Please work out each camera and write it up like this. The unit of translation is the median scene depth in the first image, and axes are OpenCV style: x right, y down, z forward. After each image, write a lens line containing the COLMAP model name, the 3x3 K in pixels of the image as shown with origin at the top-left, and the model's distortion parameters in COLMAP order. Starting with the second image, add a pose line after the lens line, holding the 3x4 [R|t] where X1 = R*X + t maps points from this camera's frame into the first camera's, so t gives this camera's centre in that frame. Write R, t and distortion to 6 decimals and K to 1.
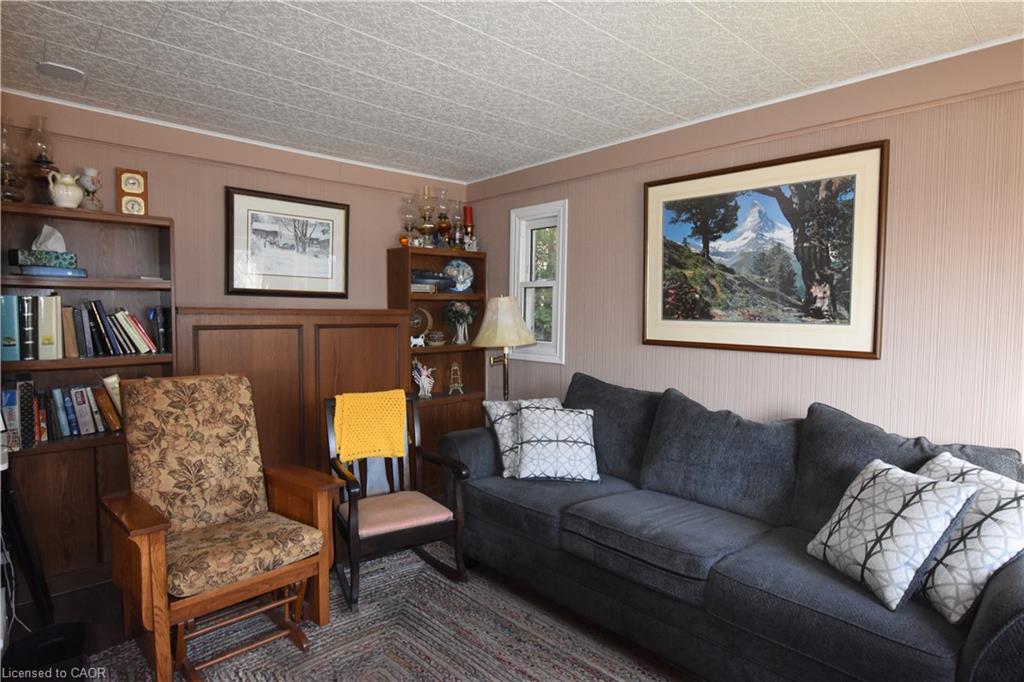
lens RADIAL K [[543.7, 0, 512.3], [0, 543.7, 337.1], [0, 0, 1]] dist [-0.019049, 0.003572]
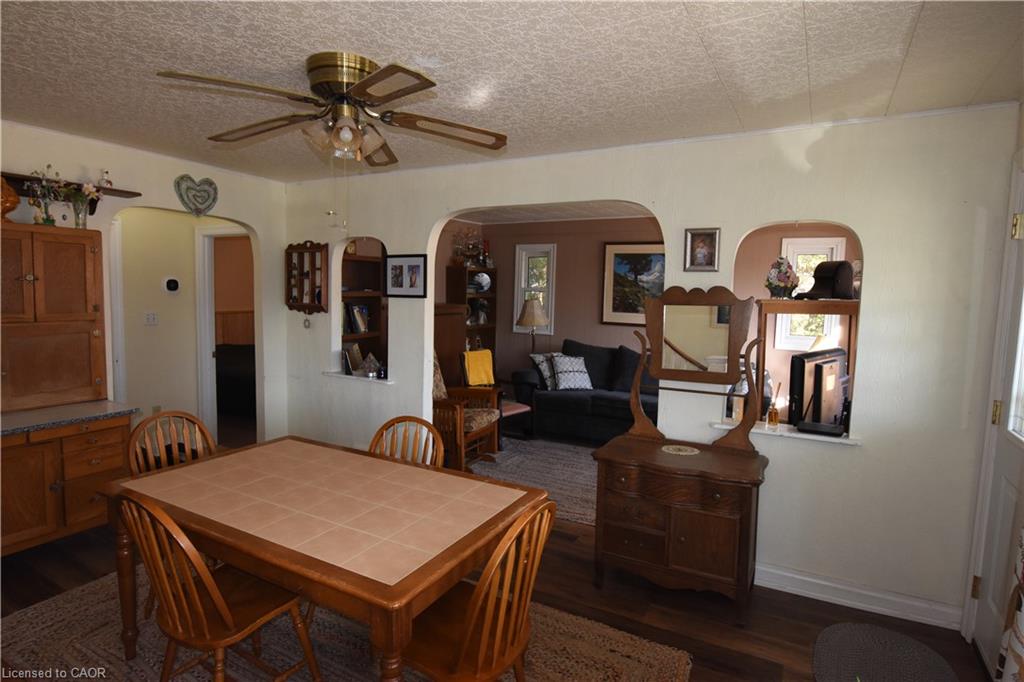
lens RADIAL K [[543.7, 0, 513.6], [0, 543.7, 334.2], [0, 0, 1]] dist [-0.019049, 0.003572]
pose [[0.950262, -0.008547, 0.311334, -0.757076], [-0.003000, 0.999326, 0.036589, -0.024417], [-0.311437, -0.035703, 0.949596, -0.862634]]
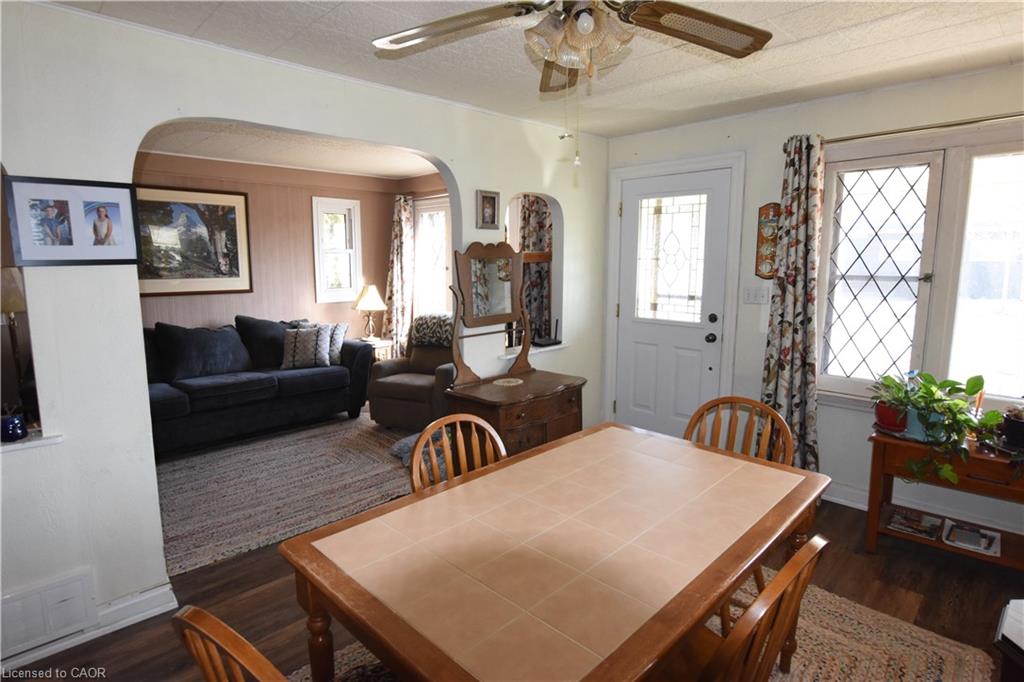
lens RADIAL K [[543.7, 0, 505.8], [0, 543.7, 335.1], [0, 0, 1]] dist [-0.019049, 0.003572]
pose [[-0.024922, -0.147004, 0.988822, -1.308015], [0.050463, 0.987683, 0.148106, -0.051813], [-0.998415, 0.053590, -0.017197, 0.002083]]
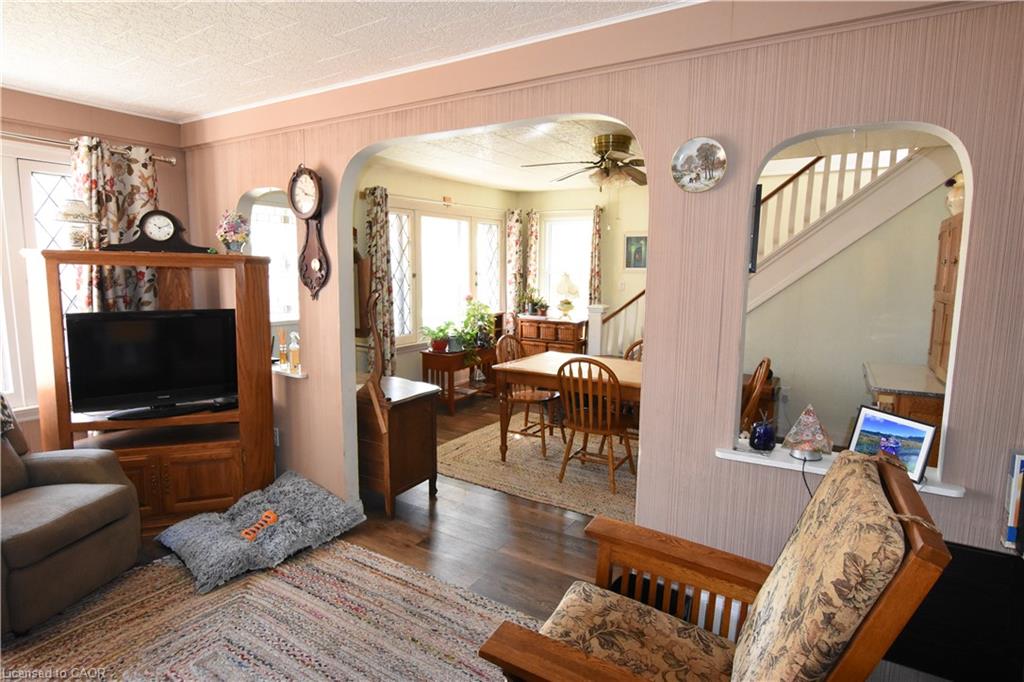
lens RADIAL K [[543.7, 0, 508.2], [0, 543.7, 340.5], [0, 0, 1]] dist [-0.019049, 0.003572]
pose [[-0.965584, 0.031889, -0.258128, -0.161737], [-0.011928, 0.985982, 0.166426, -0.066712], [0.259817, 0.163777, -0.951668, 1.146694]]
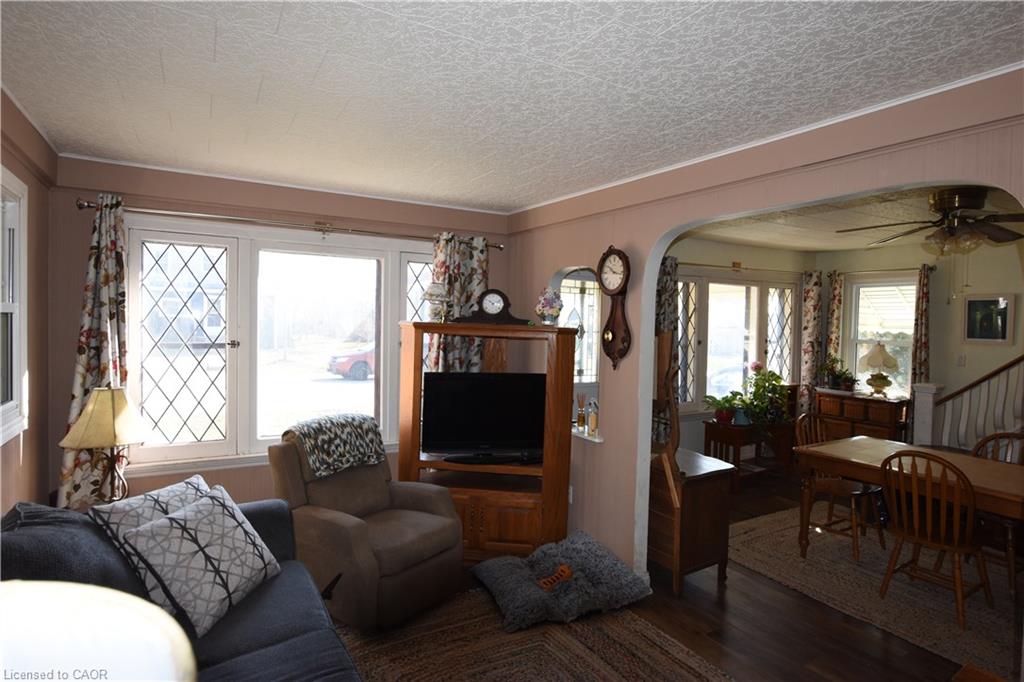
lens RADIAL K [[543.7, 0, 510.3], [0, 543.7, 339.4], [0, 0, 1]] dist [-0.019049, 0.003572]
pose [[-0.977906, -0.020343, 0.208052, -0.093595], [-0.007028, 0.997891, 0.064537, -0.097490], [-0.208926, 0.061649, -0.975986, 1.169836]]
